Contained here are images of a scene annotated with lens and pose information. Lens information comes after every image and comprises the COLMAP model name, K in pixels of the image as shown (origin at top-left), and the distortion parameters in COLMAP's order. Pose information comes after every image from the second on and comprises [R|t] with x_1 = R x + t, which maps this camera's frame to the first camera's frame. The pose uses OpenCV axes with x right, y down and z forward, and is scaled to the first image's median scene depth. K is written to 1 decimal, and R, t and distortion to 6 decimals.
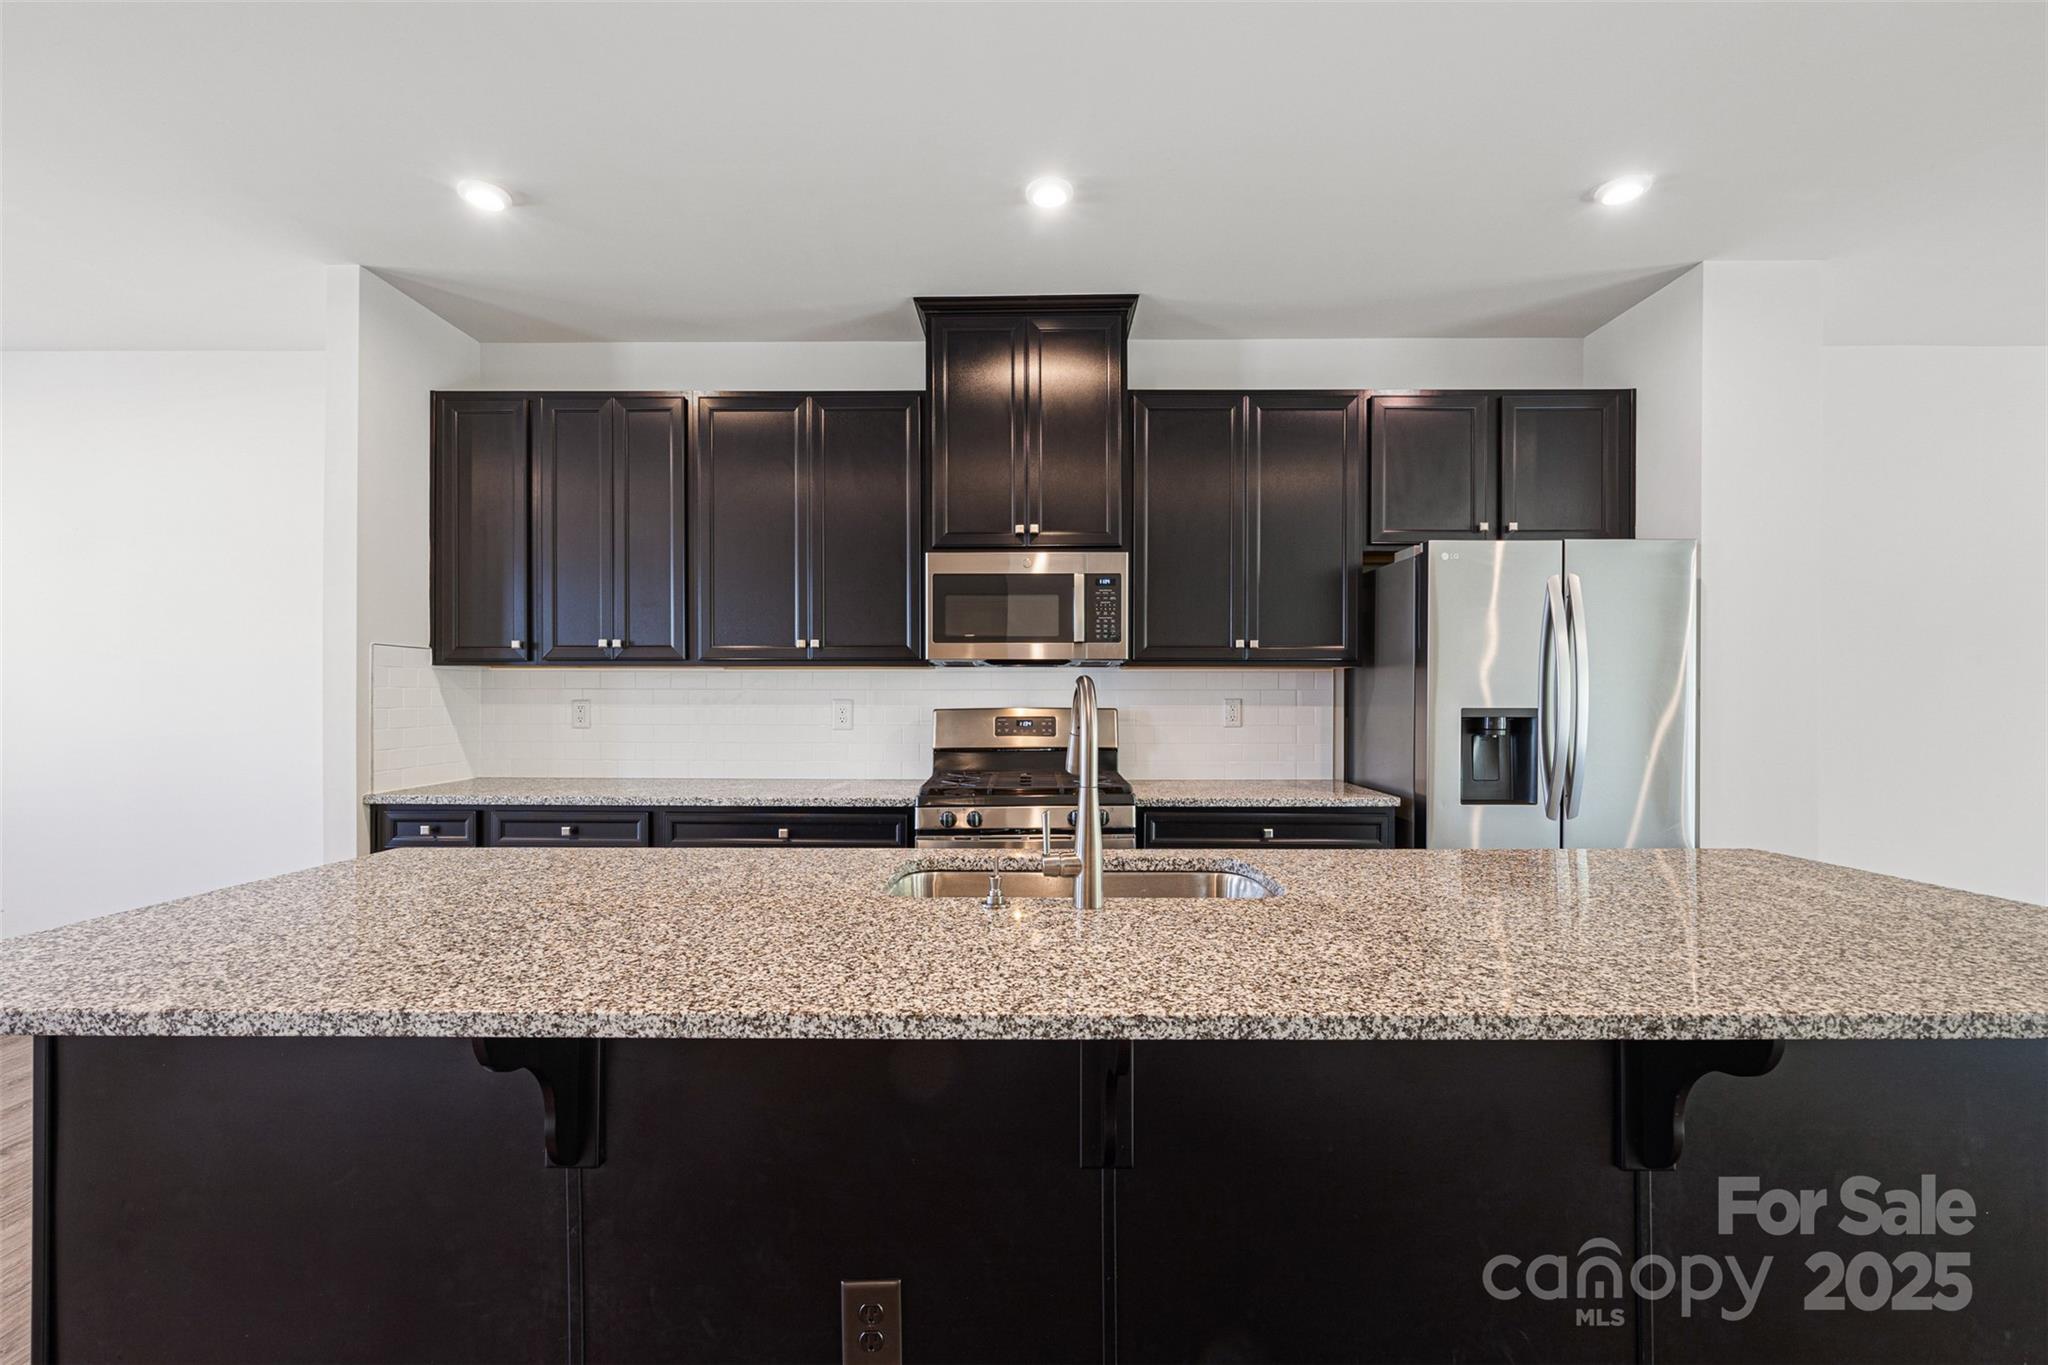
lens RADIAL K [[863.0, 0, 1025.8], [0, 863.0, 694.7], [0, 0, 1]] dist [-0.003080, 0.000023]
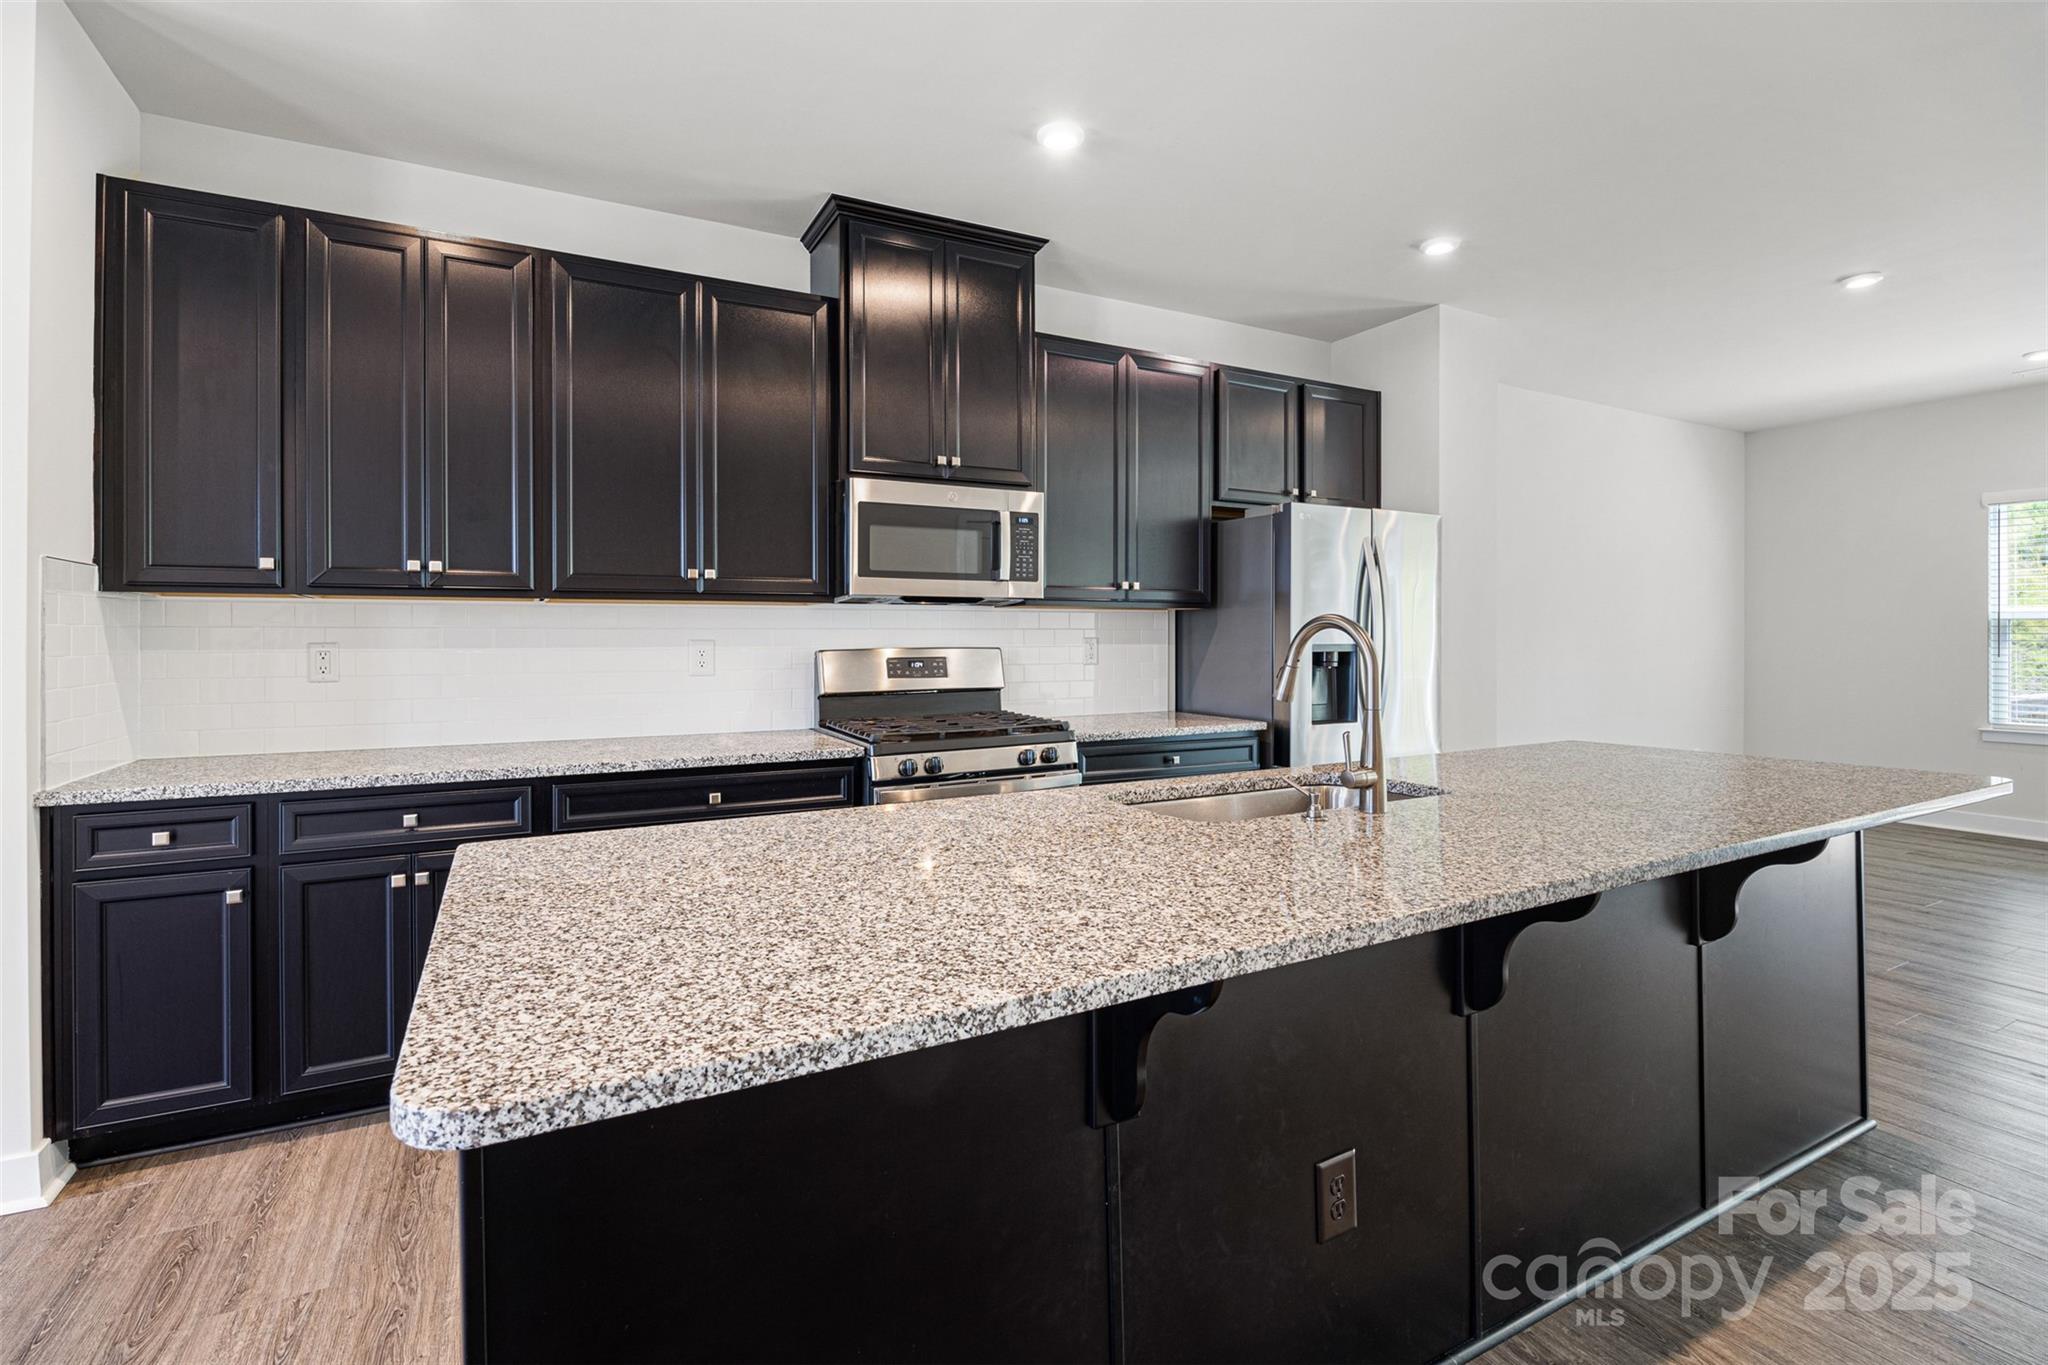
lens RADIAL K [[933.2, 0, 1016.1], [0, 933.2, 639.6], [0, 0, 1]] dist [-0.016112, -0.000590]
pose [[0.878218, -0.004645, 0.478238, -0.456726], [0.002903, 0.999986, 0.004382, 0.002352], [-0.478252, -0.002460, 0.878219, 0.059493]]
